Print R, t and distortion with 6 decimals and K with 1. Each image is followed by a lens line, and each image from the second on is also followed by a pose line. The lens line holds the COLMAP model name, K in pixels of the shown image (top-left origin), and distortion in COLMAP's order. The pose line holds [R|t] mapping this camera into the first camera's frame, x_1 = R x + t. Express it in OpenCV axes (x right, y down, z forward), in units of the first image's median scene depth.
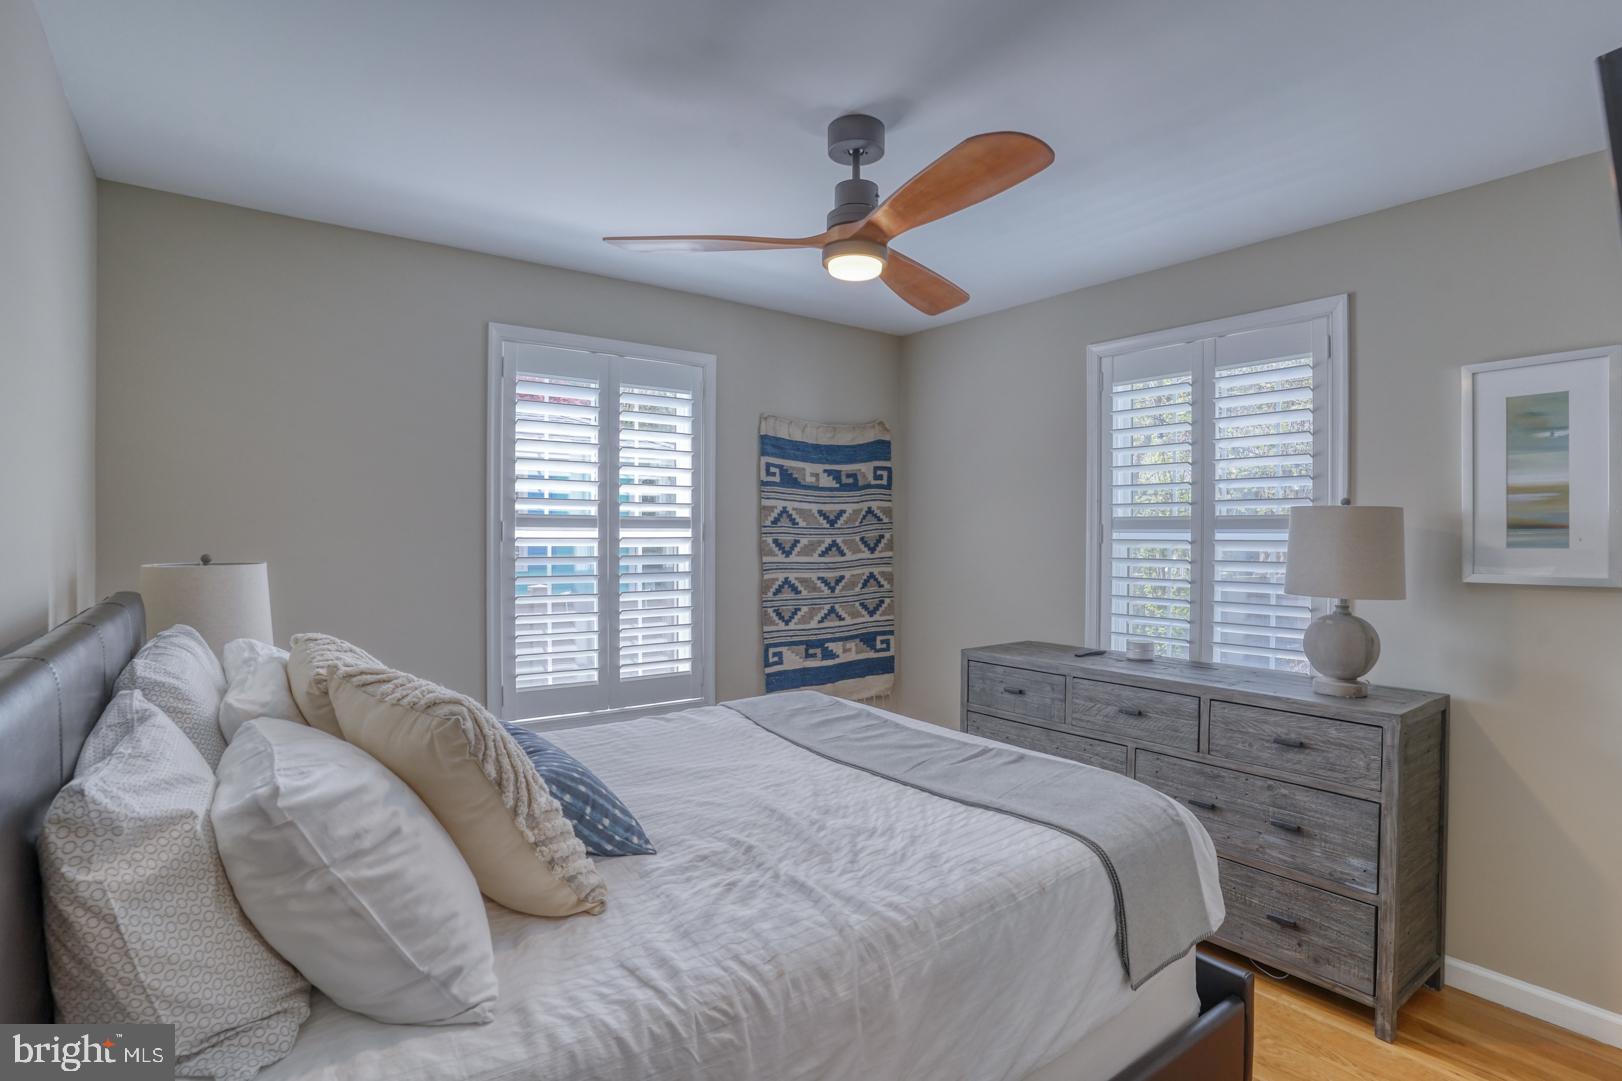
lens RADIAL K [[800.8, 0, 810.2], [0, 800.8, 533.3], [0, 0, 1]] dist [-0.066890, 0.027182]
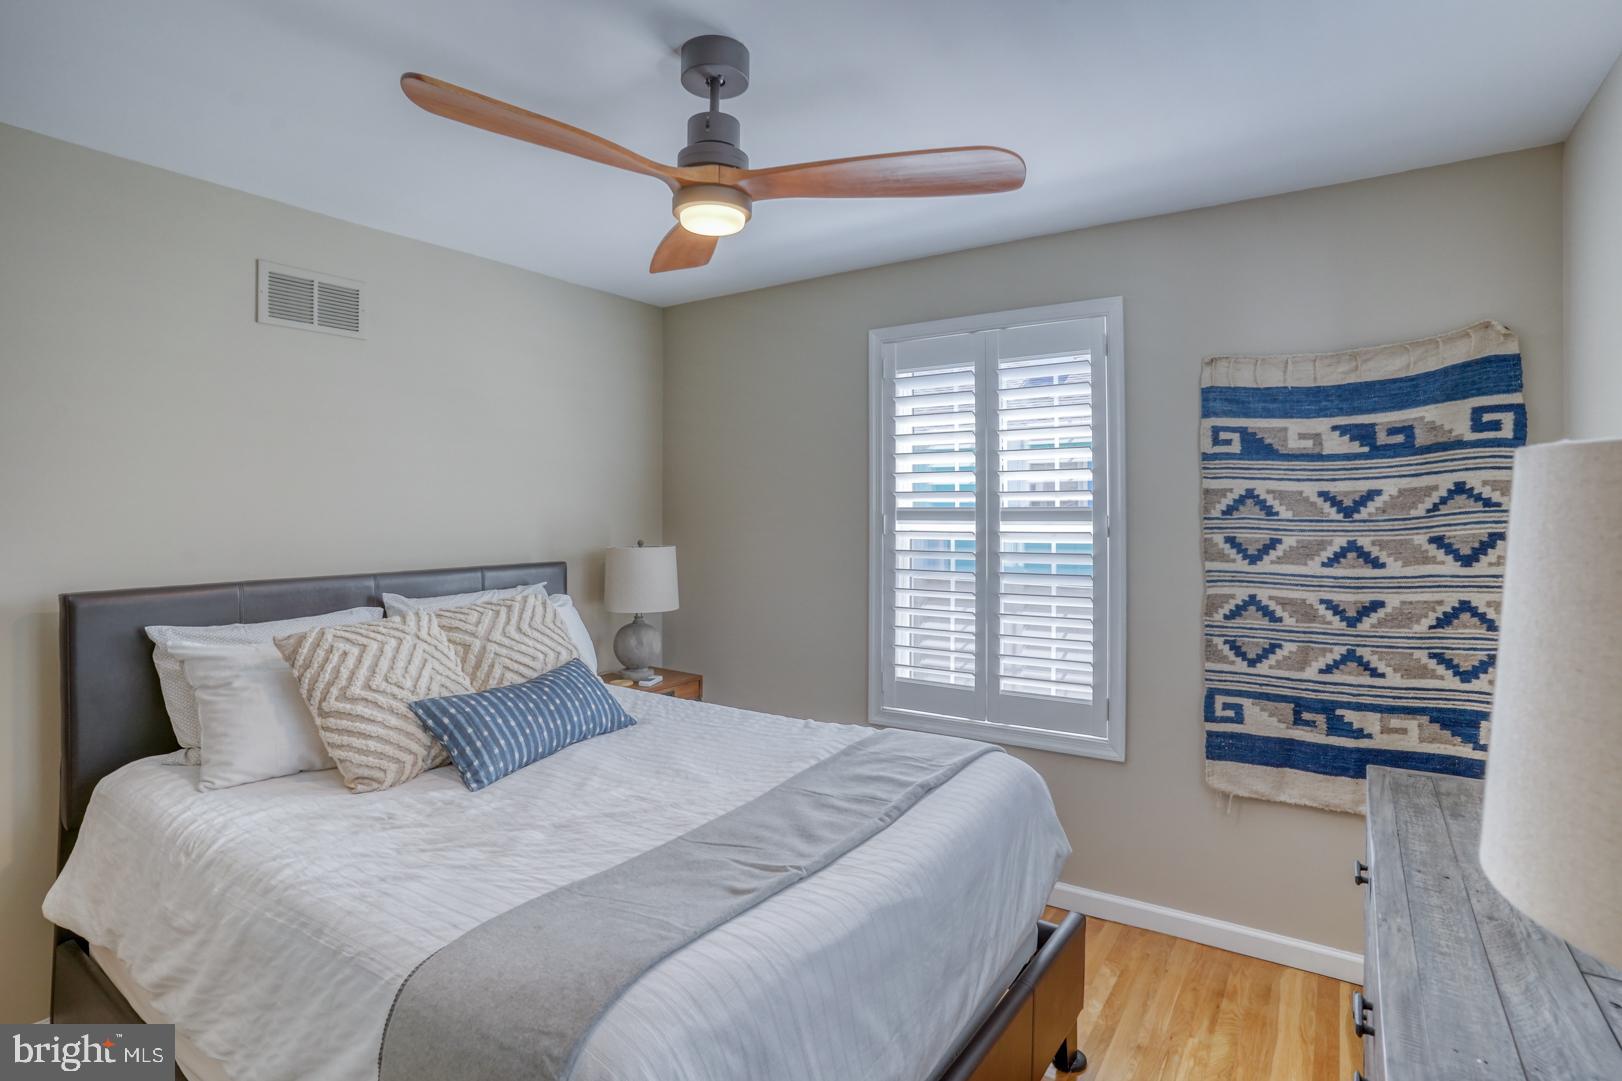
lens RADIAL K [[823.9, 0, 843.4], [0, 823.9, 507.8], [0, 0, 1]] dist [-0.022875, 0.000135]
pose [[0.357239, -0.012008, -0.933936, 0.481983], [-0.000615, 0.999914, -0.013091, -0.008001], [0.934013, 0.005251, 0.357201, 0.434758]]
